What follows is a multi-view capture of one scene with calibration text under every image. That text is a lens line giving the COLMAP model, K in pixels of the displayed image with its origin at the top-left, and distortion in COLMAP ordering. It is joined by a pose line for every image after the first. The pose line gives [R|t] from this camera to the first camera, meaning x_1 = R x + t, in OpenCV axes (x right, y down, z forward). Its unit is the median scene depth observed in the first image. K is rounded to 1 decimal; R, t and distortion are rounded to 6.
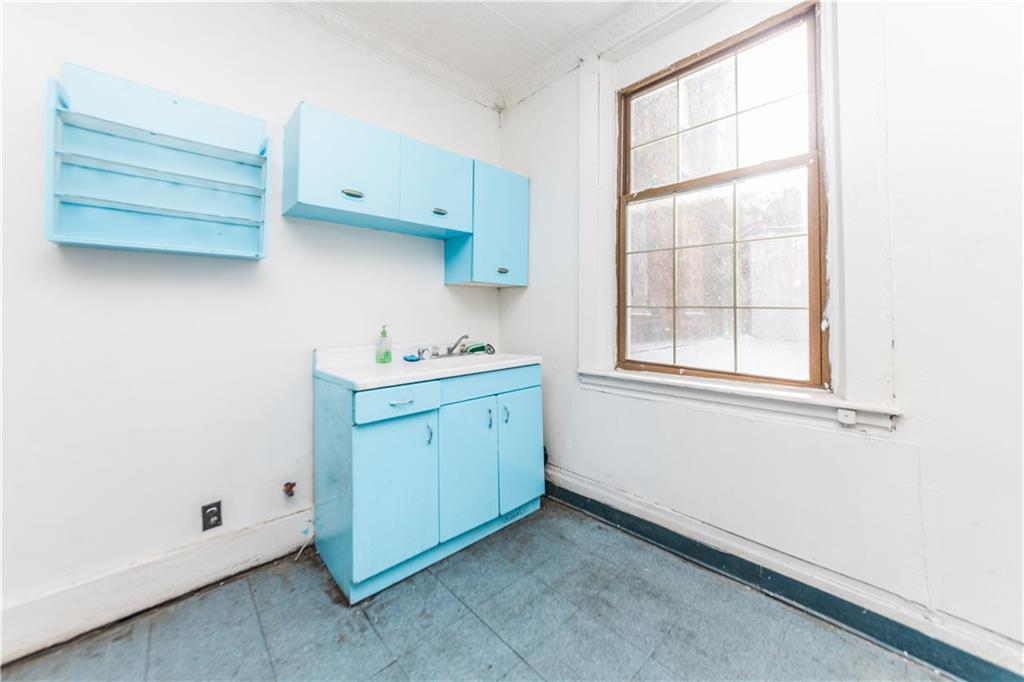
lens RADIAL K [[353.5, 0, 547.6], [0, 353.5, 303.7], [0, 0, 1]] dist [0.002625, -0.000220]
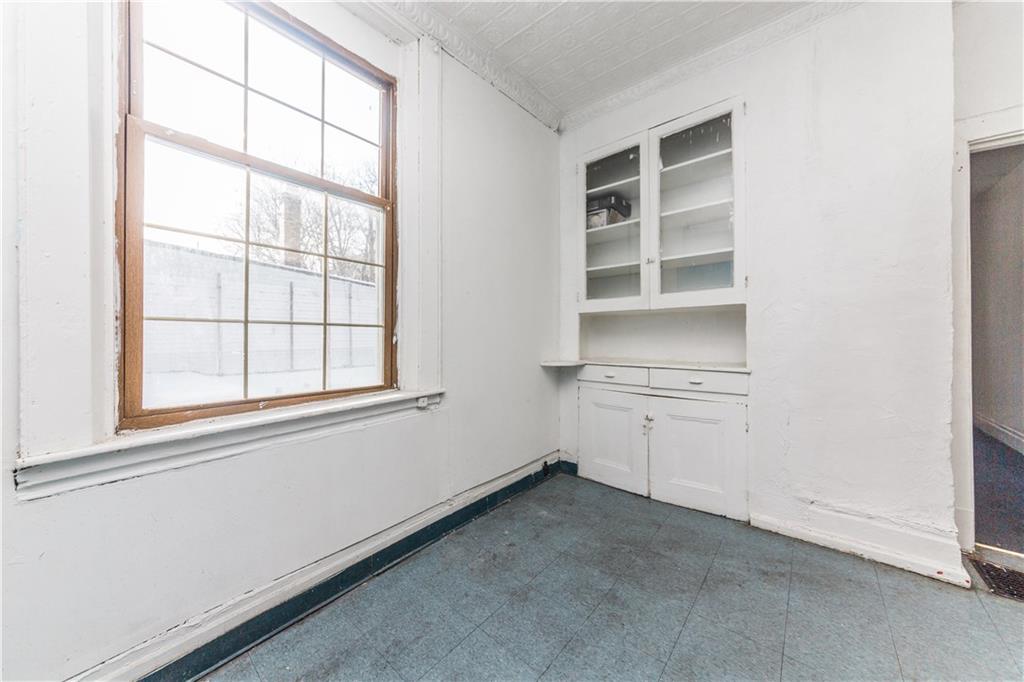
lens RADIAL K [[353.5, 0, 503.8], [0, 353.5, 334.1], [0, 0, 1]] dist [0.002625, -0.000220]
pose [[-0.012956, -0.006066, 0.999898, -0.518961], [-0.020773, 0.999767, 0.005796, 0.024060], [-0.999700, -0.020695, -0.013079, 0.607709]]
